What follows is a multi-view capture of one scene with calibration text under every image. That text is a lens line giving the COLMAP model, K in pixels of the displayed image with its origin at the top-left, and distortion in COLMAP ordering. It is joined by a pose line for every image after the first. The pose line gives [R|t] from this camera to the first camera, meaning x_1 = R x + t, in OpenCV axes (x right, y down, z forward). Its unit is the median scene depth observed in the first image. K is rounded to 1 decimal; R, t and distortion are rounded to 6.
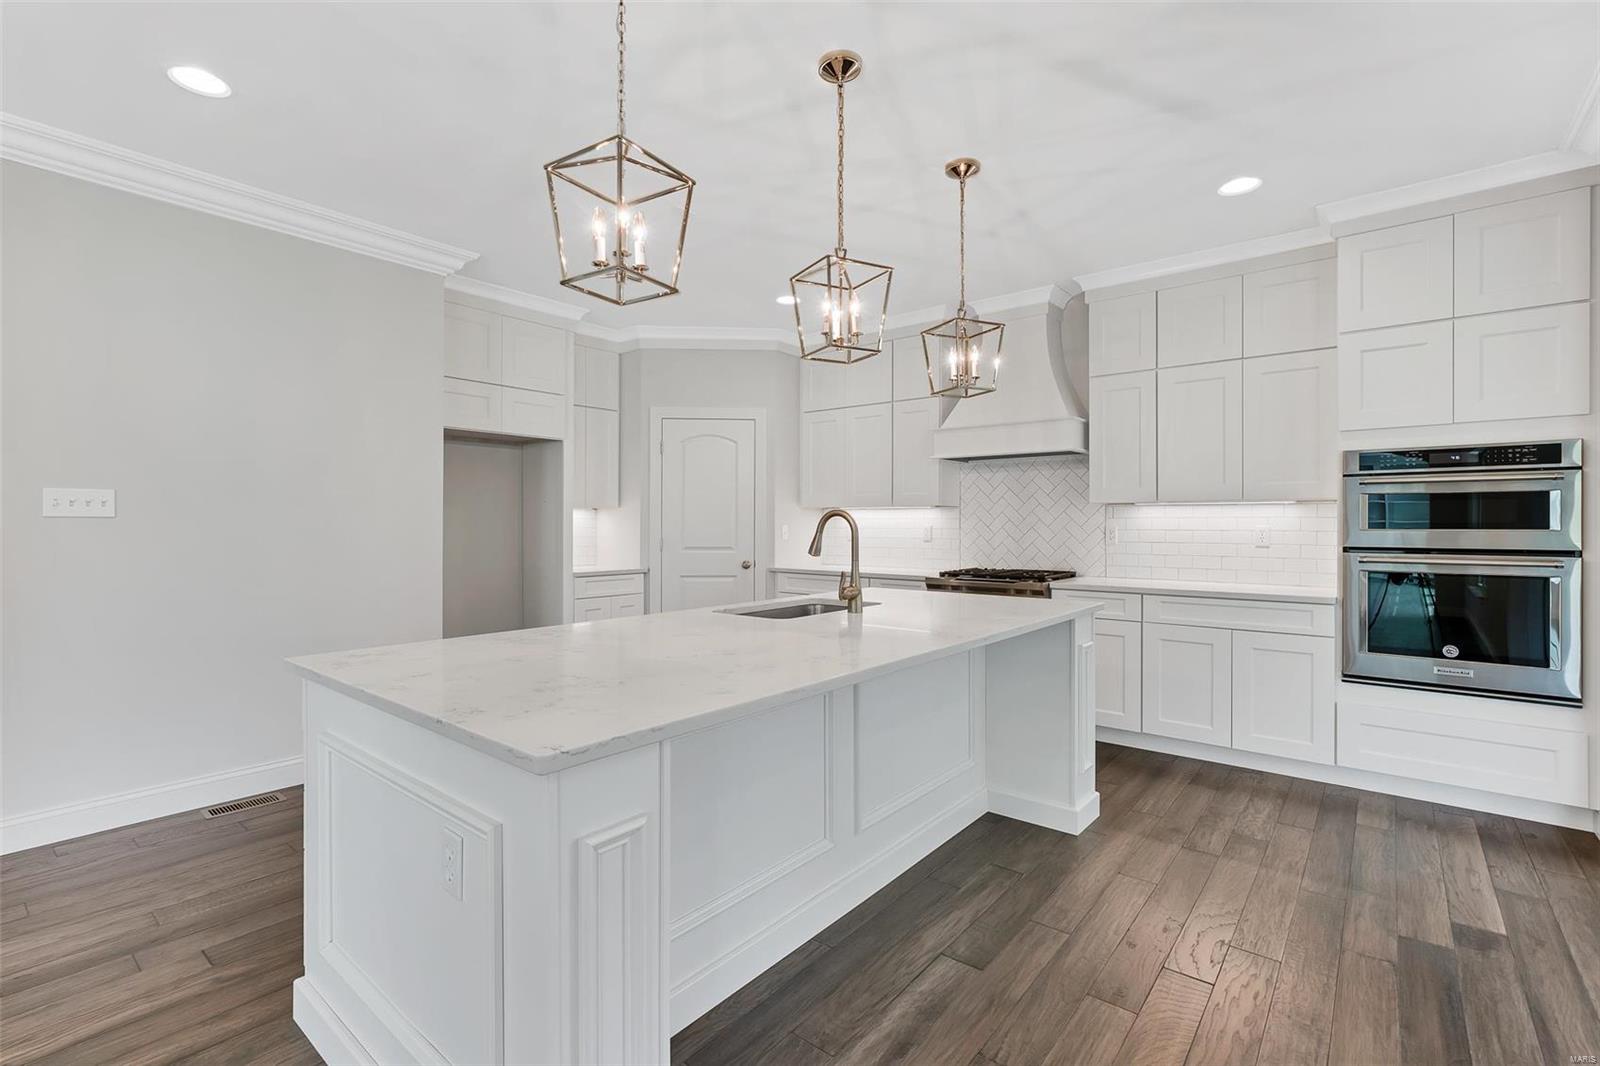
lens RADIAL K [[717.2, 0, 790.5], [0, 717.2, 522.0], [0, 0, 1]] dist [-0.011601, 0.000692]
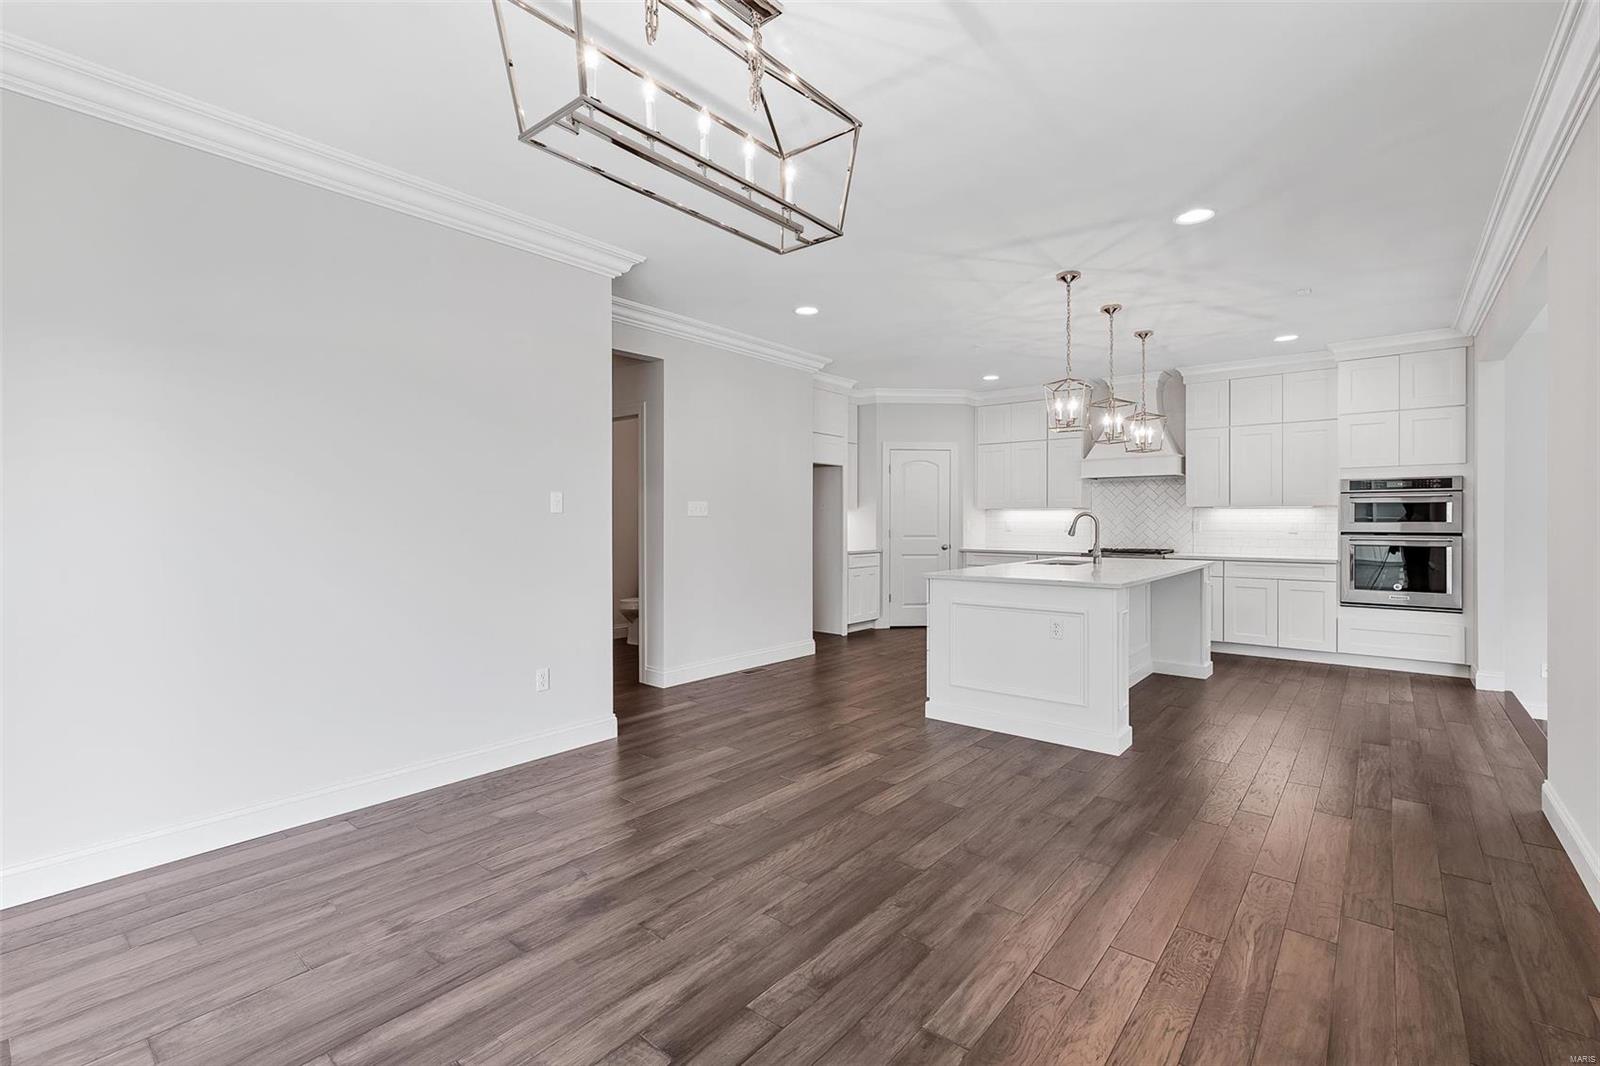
lens RADIAL K [[717.2, 0, 793.3], [0, 717.2, 521.7], [0, 0, 1]] dist [-0.011601, 0.000692]
pose [[0.999999, -0.000611, 0.000924, -0.534163], [0.000608, 0.999994, 0.003473, 0.001181], [-0.000926, -0.003472, 0.999994, -0.699542]]
